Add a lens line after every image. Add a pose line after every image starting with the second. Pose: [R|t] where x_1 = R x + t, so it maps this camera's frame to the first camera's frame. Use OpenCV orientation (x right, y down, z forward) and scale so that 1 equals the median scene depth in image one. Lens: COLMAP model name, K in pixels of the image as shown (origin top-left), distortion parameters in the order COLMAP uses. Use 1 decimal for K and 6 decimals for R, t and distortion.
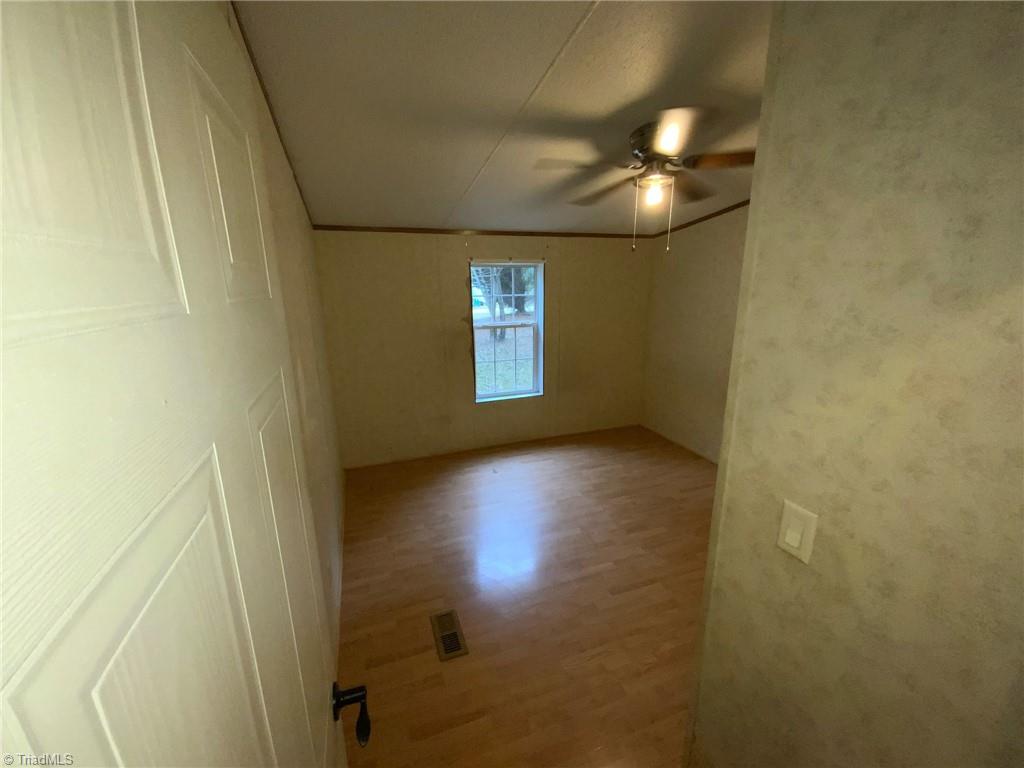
lens RADIAL K [[416.8, 0, 510.0], [0, 416.8, 381.8], [0, 0, 1]] dist [0.008283, -0.009373]
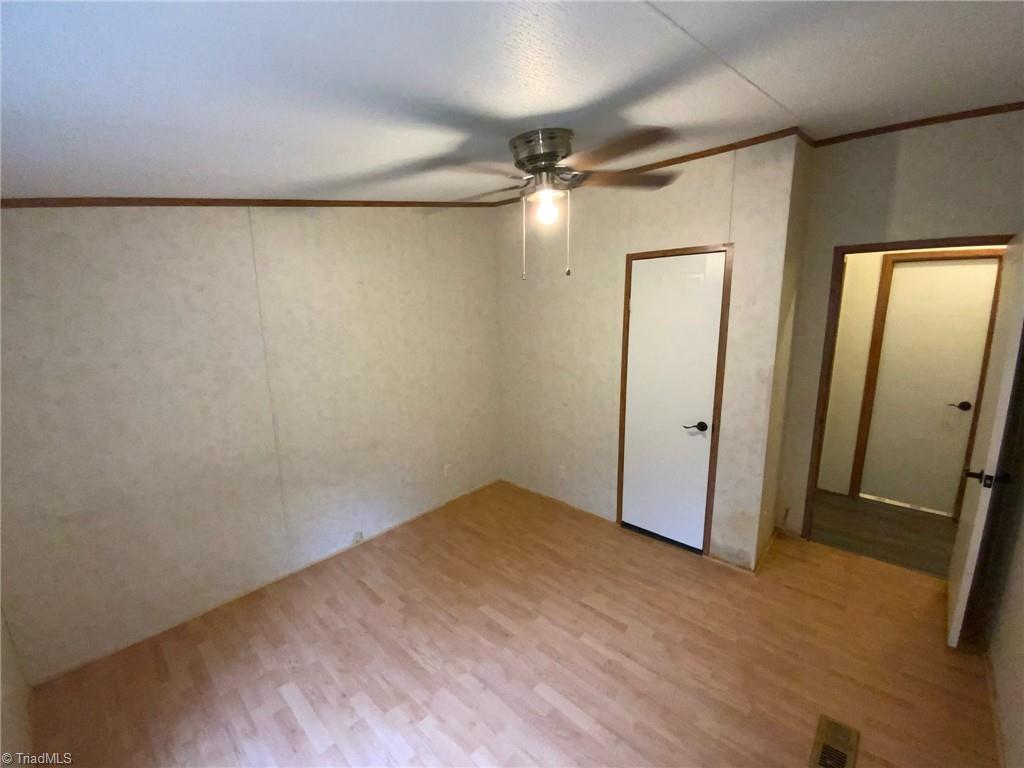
lens RADIAL K [[416.8, 0, 518.0], [0, 416.8, 386.7], [0, 0, 1]] dist [0.008283, -0.009373]
pose [[-0.457032, -0.147894, 0.877069, -0.275794], [0.234405, 0.931193, 0.279167, -0.230912], [-0.858007, 0.333178, -0.390918, 0.965990]]
